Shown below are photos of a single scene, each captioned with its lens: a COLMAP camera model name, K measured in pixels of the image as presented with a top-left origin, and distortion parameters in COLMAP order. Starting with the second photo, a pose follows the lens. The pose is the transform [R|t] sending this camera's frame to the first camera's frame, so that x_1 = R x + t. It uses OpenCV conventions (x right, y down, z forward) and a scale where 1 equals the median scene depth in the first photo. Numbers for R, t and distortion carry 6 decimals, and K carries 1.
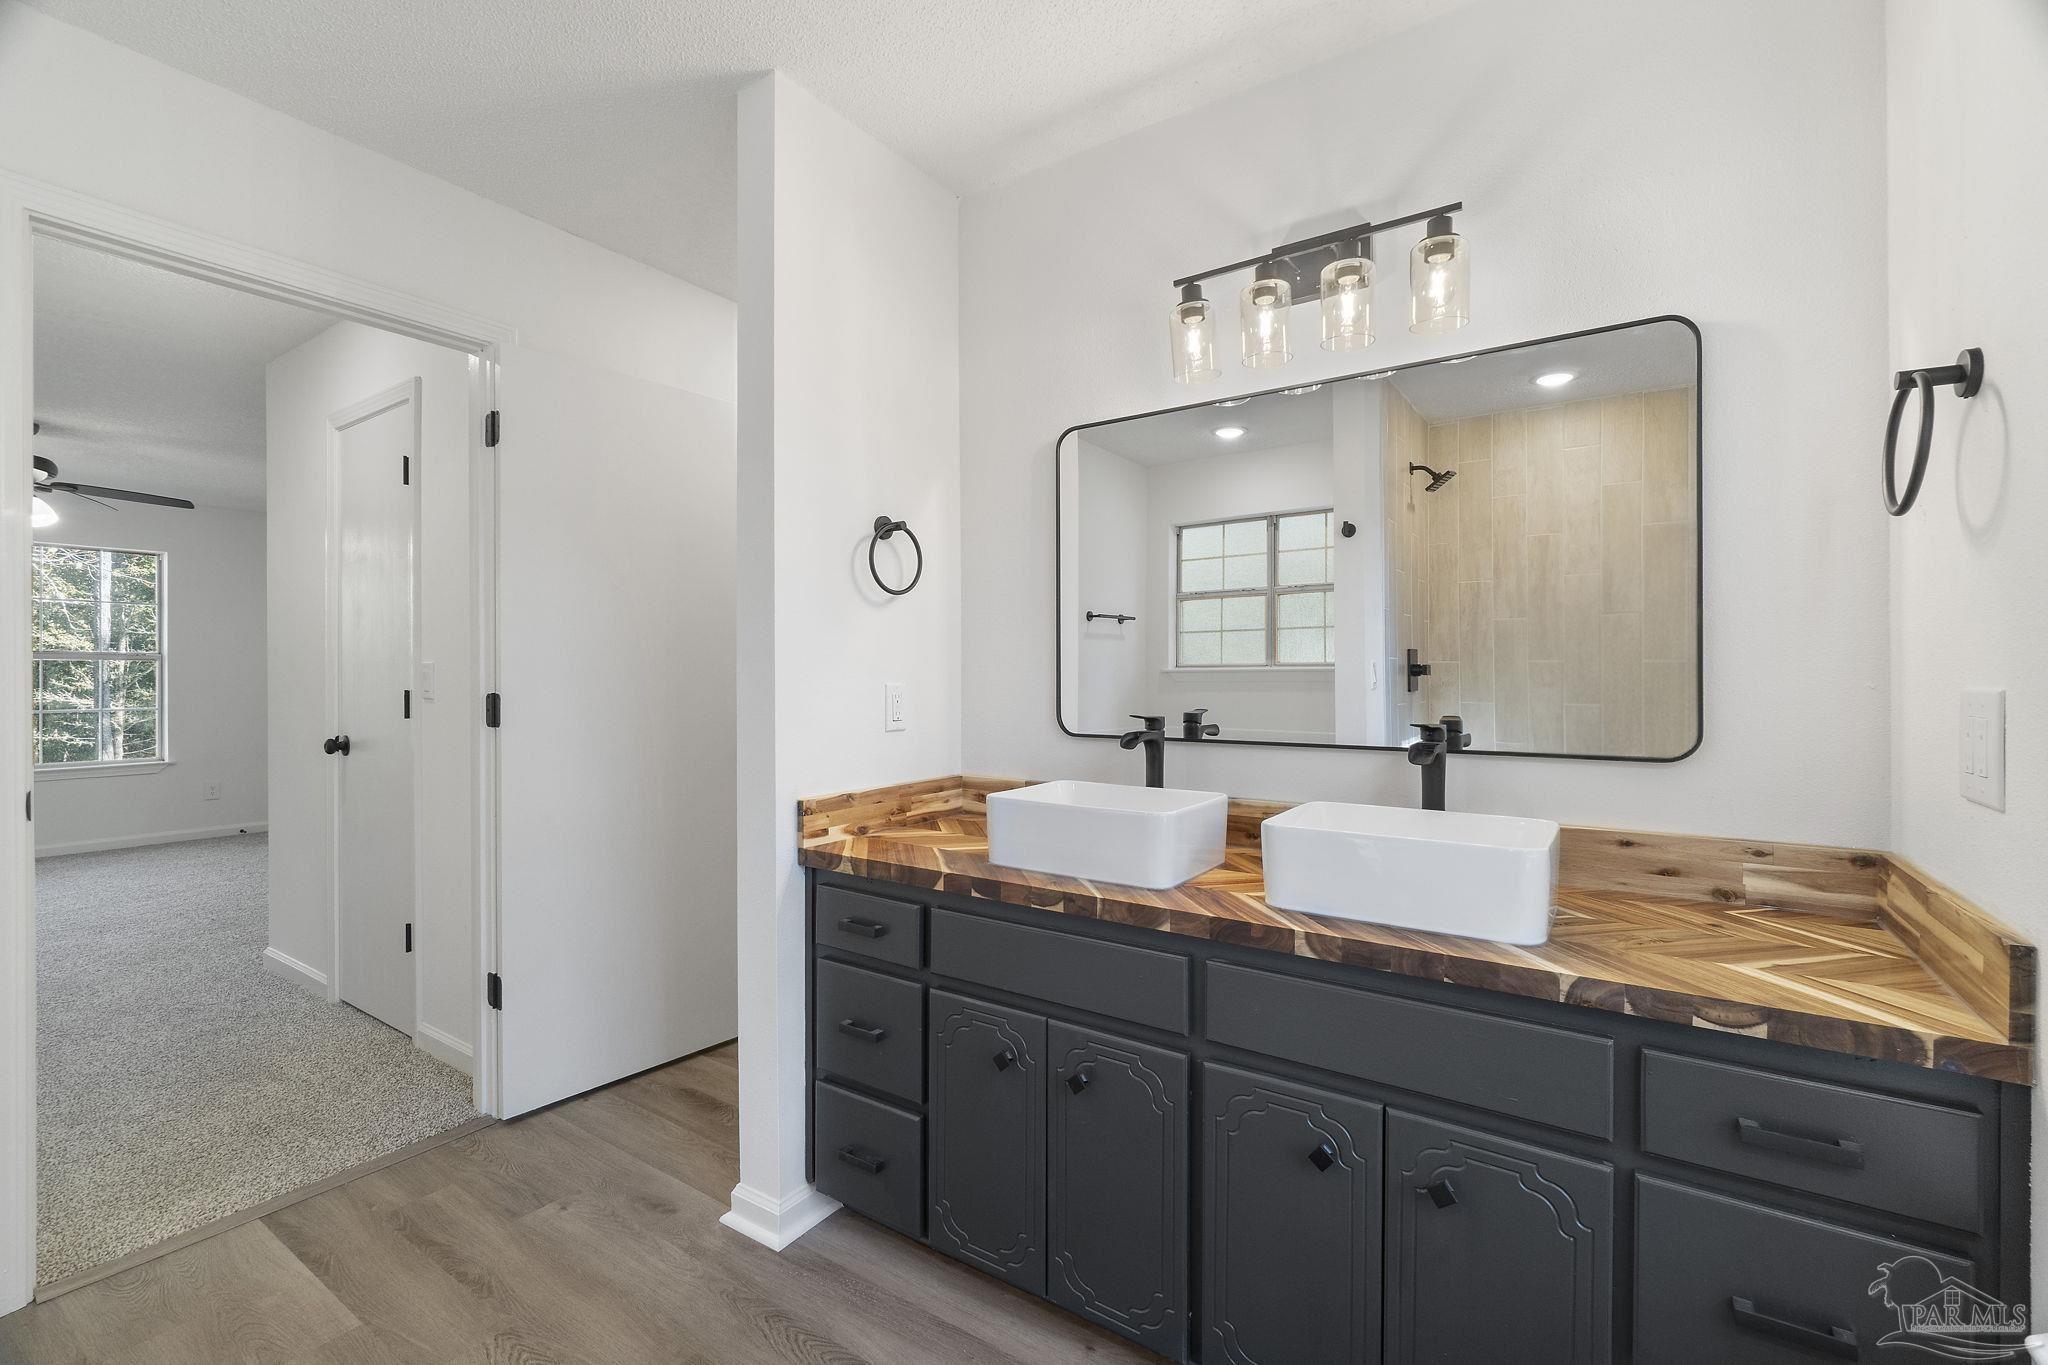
lens RADIAL K [[880.5, 0, 1024.3], [0, 880.5, 673.4], [0, 0, 1]] dist [0.003358, -0.000011]
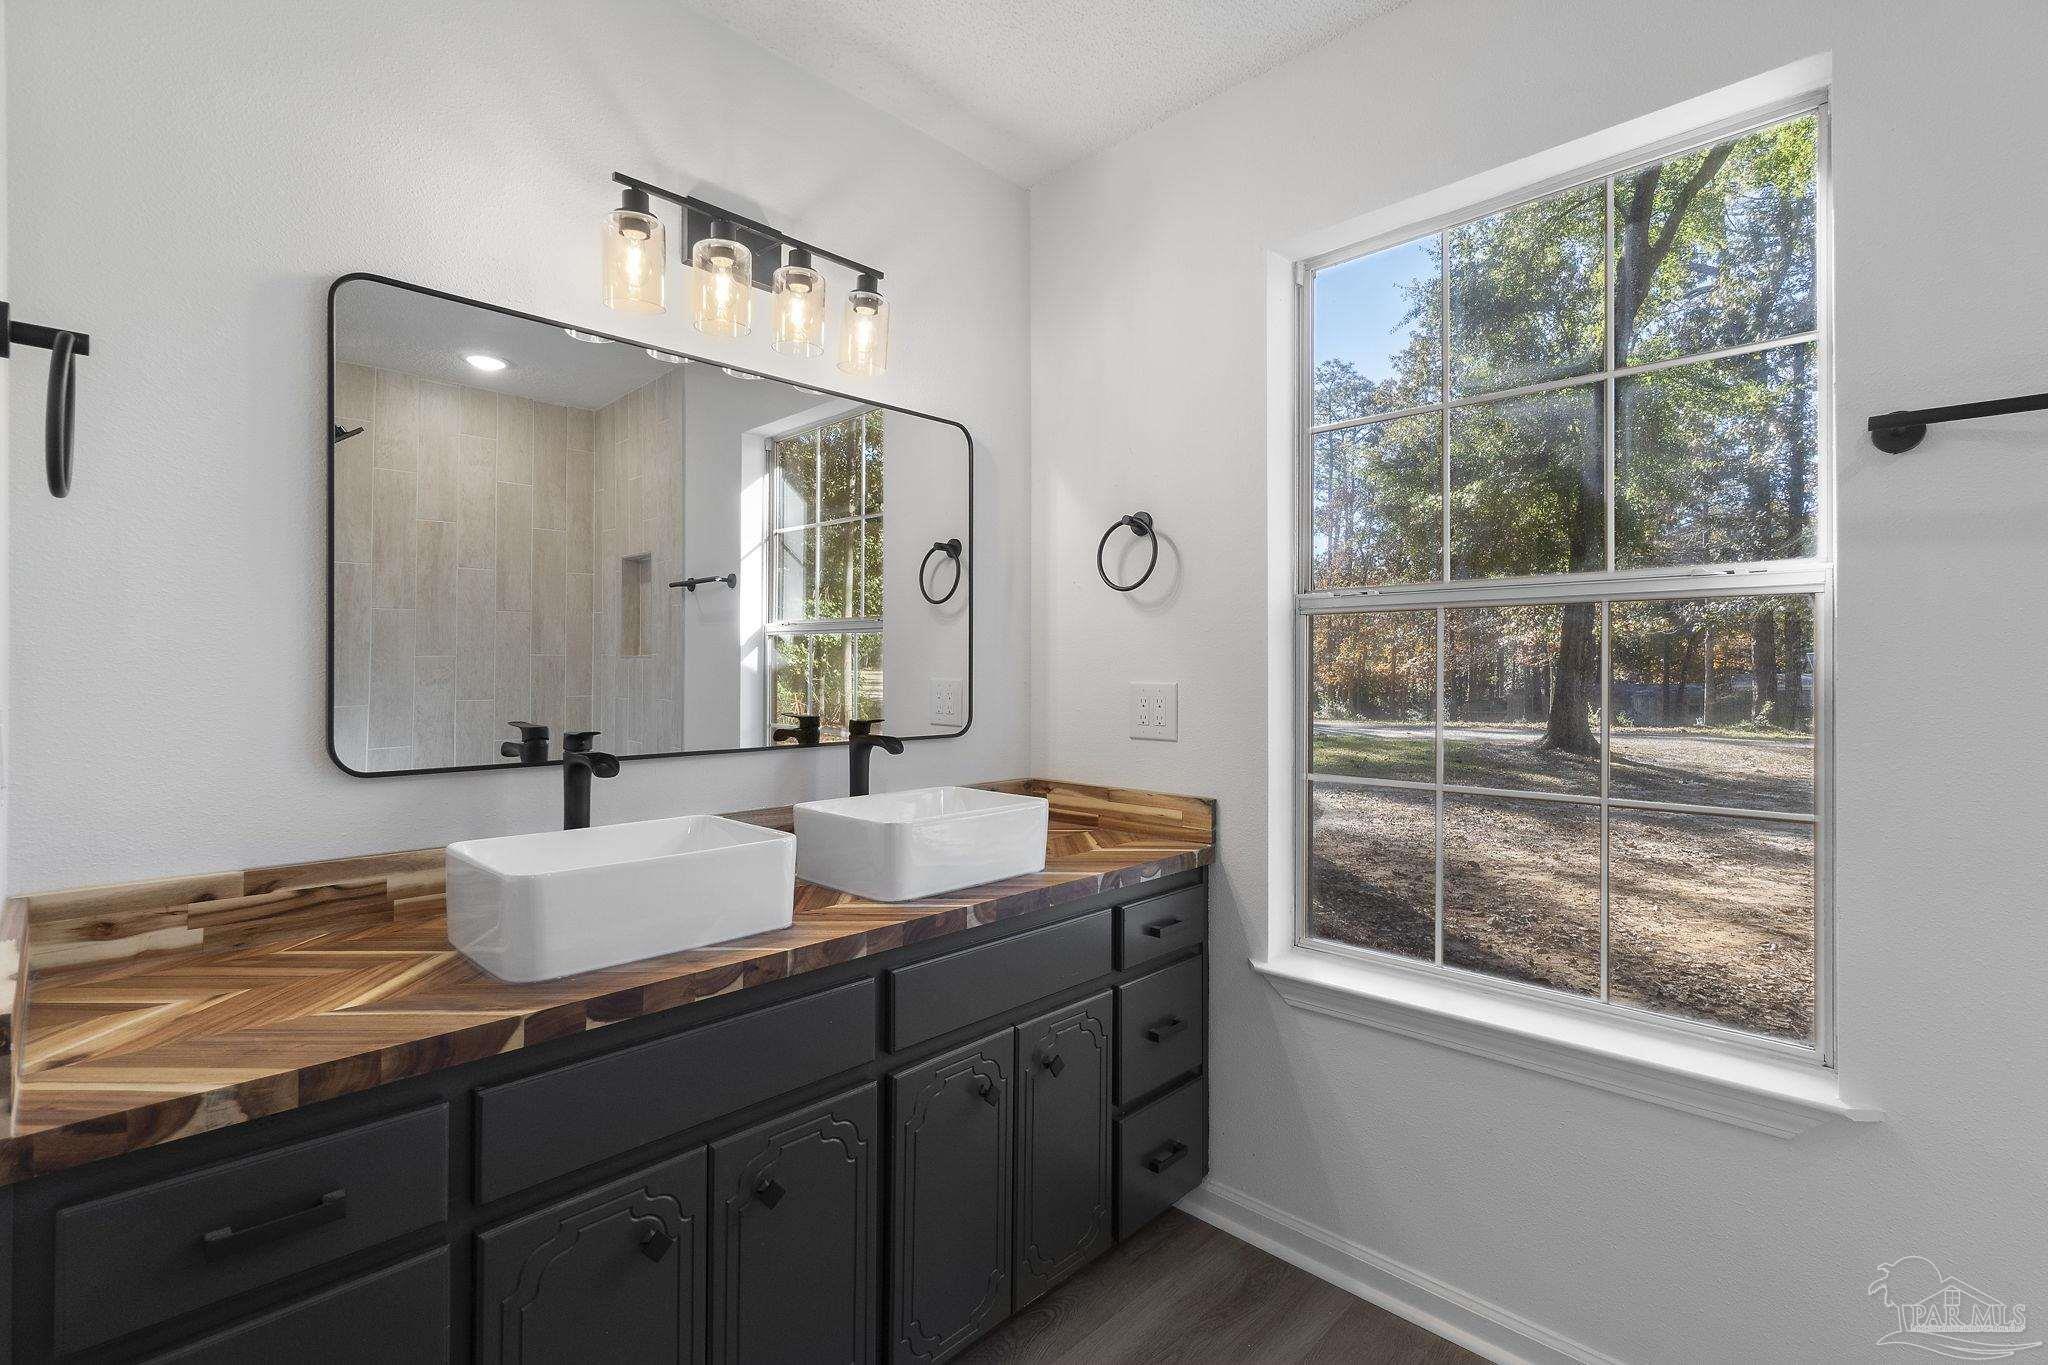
lens RADIAL K [[942.1, 0, 1030.4], [0, 942.1, 674.9], [0, 0, 1]] dist [0.003679, 0.000490]
pose [[0.165369, -0.004073, 0.986223, -0.645854], [-0.000070, 0.999991, 0.004142, -0.005637], [-0.986232, -0.000754, 0.165367, 0.547656]]
